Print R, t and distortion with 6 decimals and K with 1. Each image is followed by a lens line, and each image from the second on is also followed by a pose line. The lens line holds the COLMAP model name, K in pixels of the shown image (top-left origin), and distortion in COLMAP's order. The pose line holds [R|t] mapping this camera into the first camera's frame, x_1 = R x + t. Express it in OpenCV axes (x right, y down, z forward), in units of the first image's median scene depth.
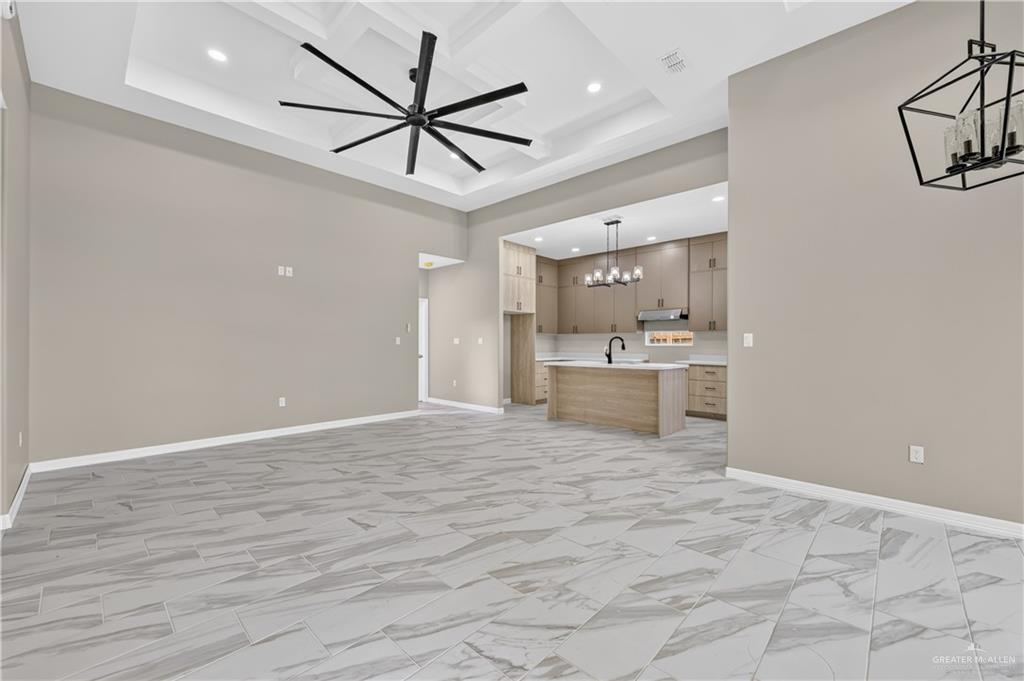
lens RADIAL K [[410.9, 0, 516.6], [0, 410.9, 339.1], [0, 0, 1]] dist [0.001337, 0.000168]
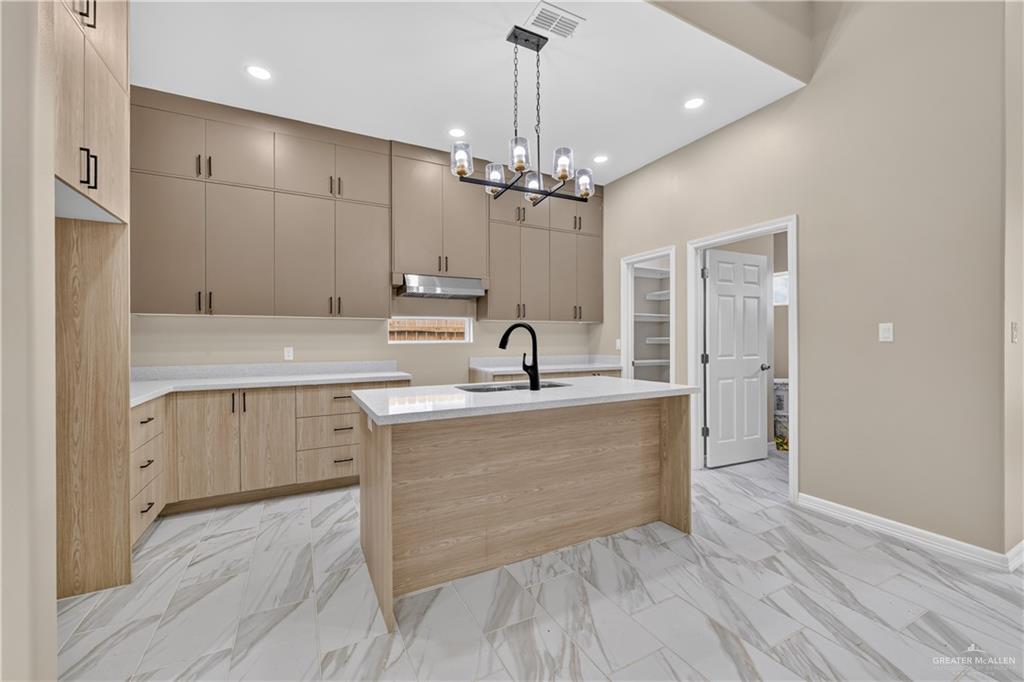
lens RADIAL K [[410.9, 0, 516.6], [0, 410.9, 339.6], [0, 0, 1]] dist [0.001337, 0.000168]
pose [[0.333448, -0.007088, 0.942742, -0.125209], [-0.003170, 0.999958, 0.008640, 0.006140], [-0.942763, -0.005869, 0.333412, 0.727055]]
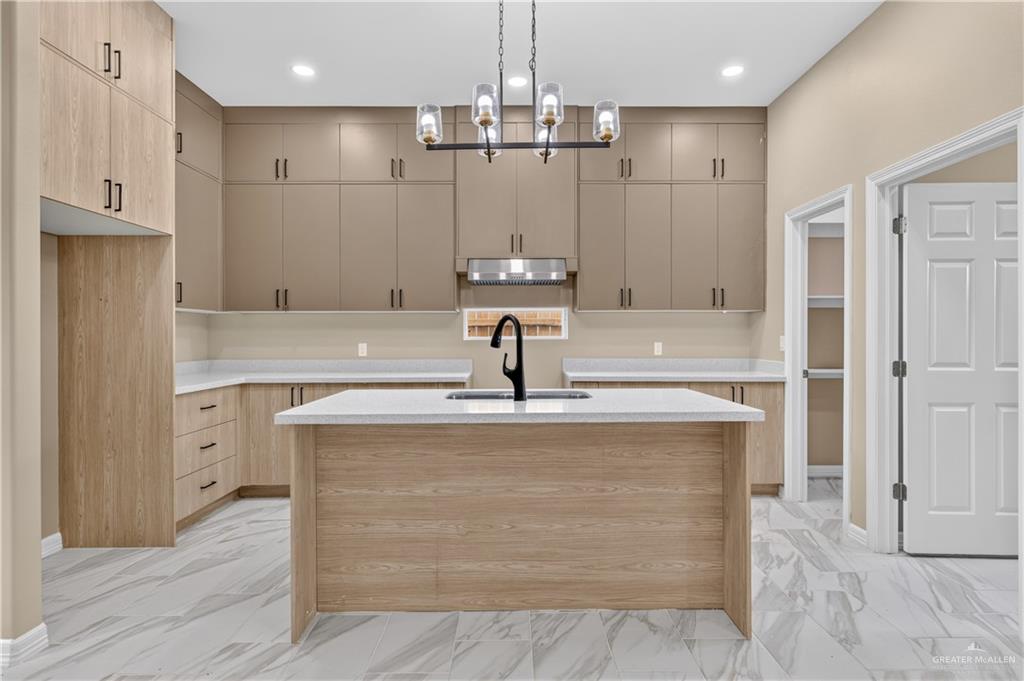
lens RADIAL K [[528.8, 0, 517.5], [0, 528.8, 336.0], [0, 0, 1]] dist [0.003615, 0.000829]
pose [[0.728672, -0.007230, 0.684824, -0.038629], [-0.000676, 0.999936, 0.011277, 0.005066], [-0.684862, -0.008680, 0.728621, 0.582796]]
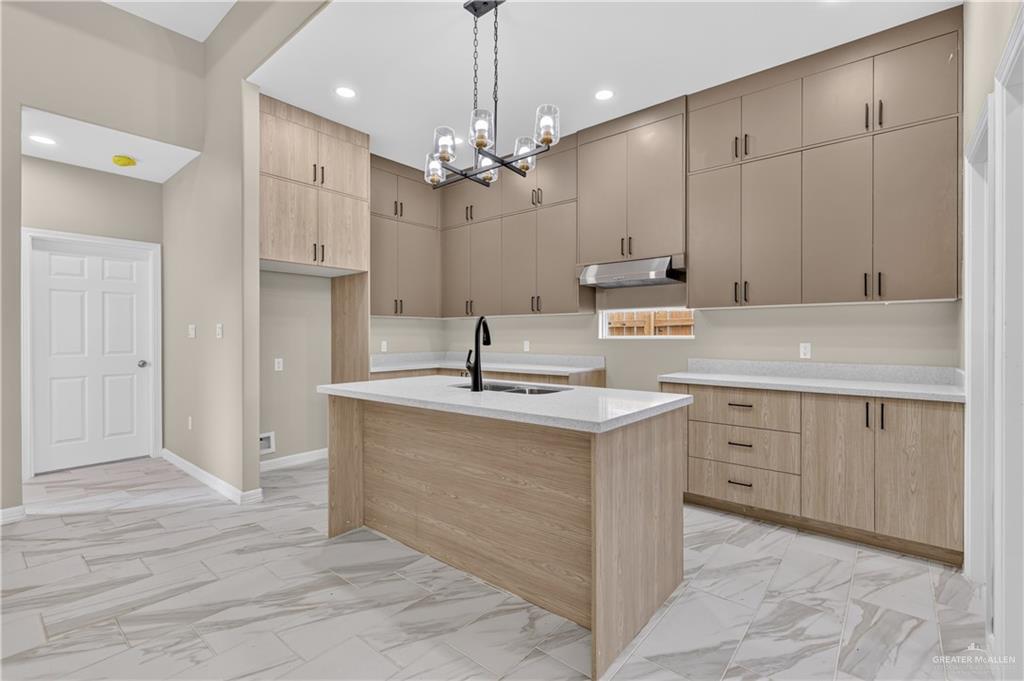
lens RADIAL K [[459.1, 0, 520.3], [0, 459.1, 337.0], [0, 0, 1]] dist [-0.001125, 0.000138]
pose [[0.998216, -0.006017, 0.059406, 0.199870], [0.005338, 0.999919, 0.011581, 0.006722], [-0.059471, -0.011243, 0.998167, 0.491903]]
